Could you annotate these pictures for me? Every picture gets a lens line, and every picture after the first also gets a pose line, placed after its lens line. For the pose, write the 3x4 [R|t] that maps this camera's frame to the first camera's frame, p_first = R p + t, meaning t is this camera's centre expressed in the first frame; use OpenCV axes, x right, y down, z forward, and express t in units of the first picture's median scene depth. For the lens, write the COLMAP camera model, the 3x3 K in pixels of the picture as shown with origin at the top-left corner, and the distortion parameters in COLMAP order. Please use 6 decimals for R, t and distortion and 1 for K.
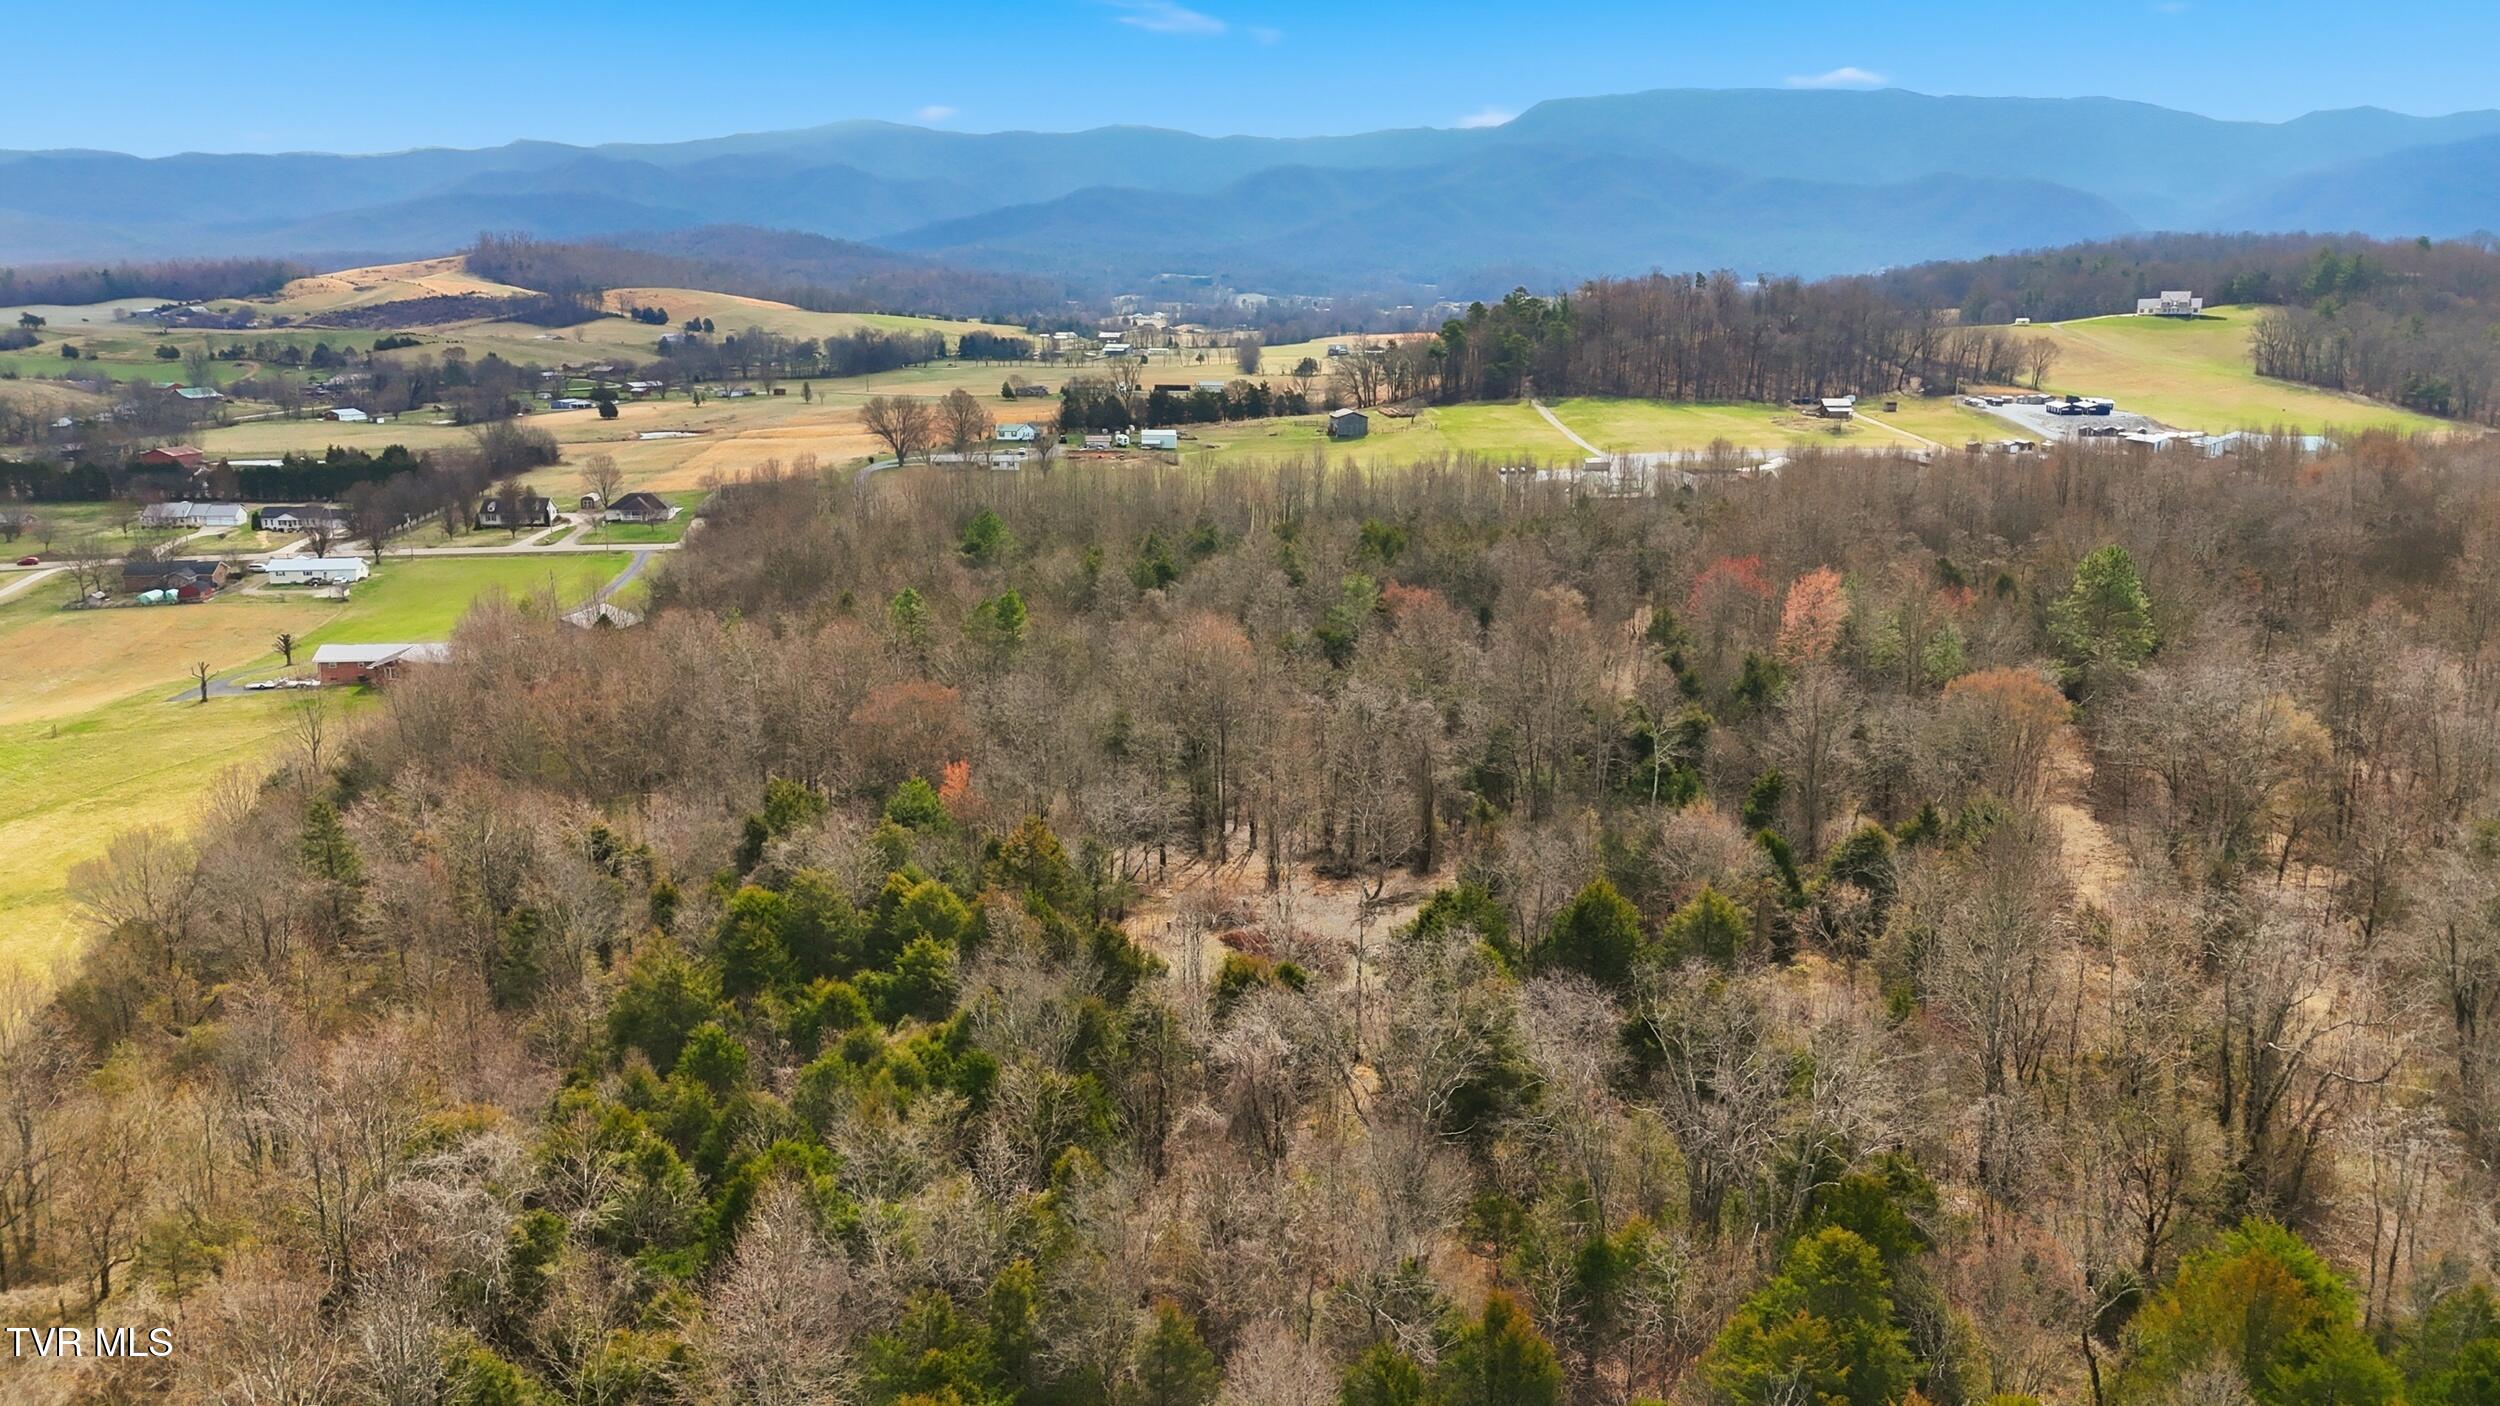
lens RADIAL K [[1746.0, 0, 1250.0], [0, 1746.0, 703.0], [0, 0, 1]] dist [-0.001285, -0.007008]
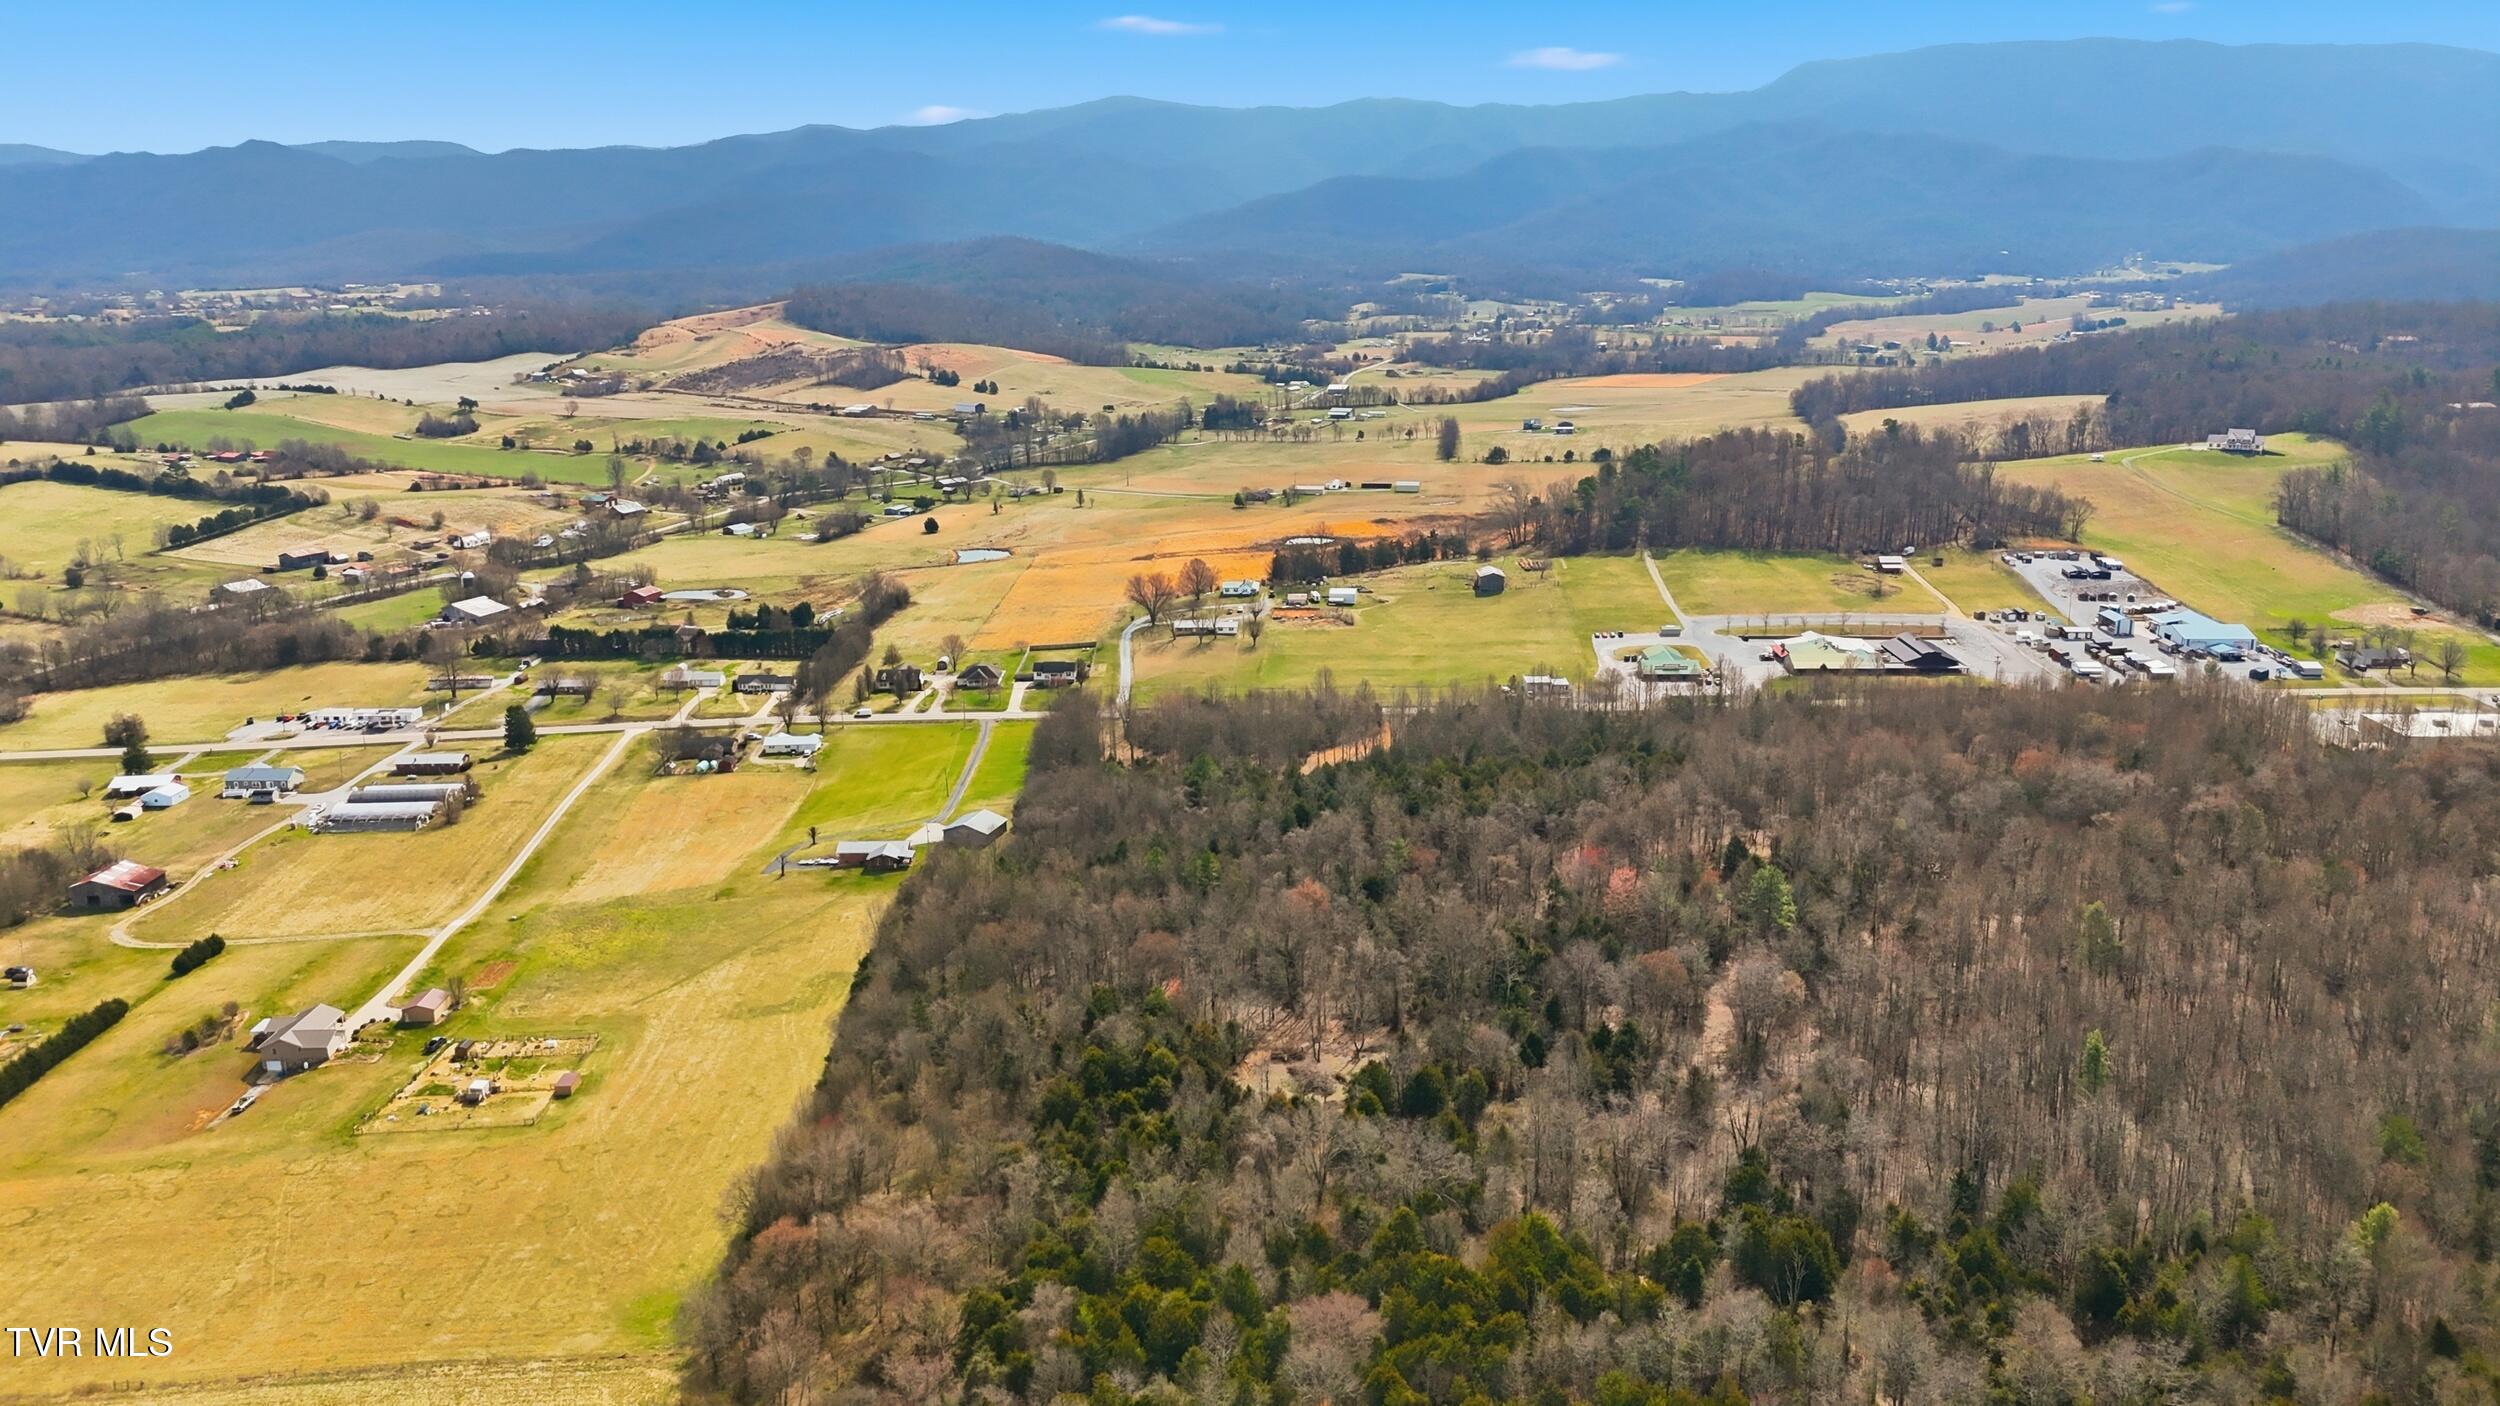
lens RADIAL K [[1730.6, 0, 1250.0], [0, 1730.6, 703.0], [0, 0, 1]] dist [0.066110, -0.097601]
pose [[0.990164, 0.023701, -0.137887, 0.084244], [-0.019709, 0.999348, 0.030249, -0.145557], [0.138514, -0.027234, 0.989986, -0.442387]]
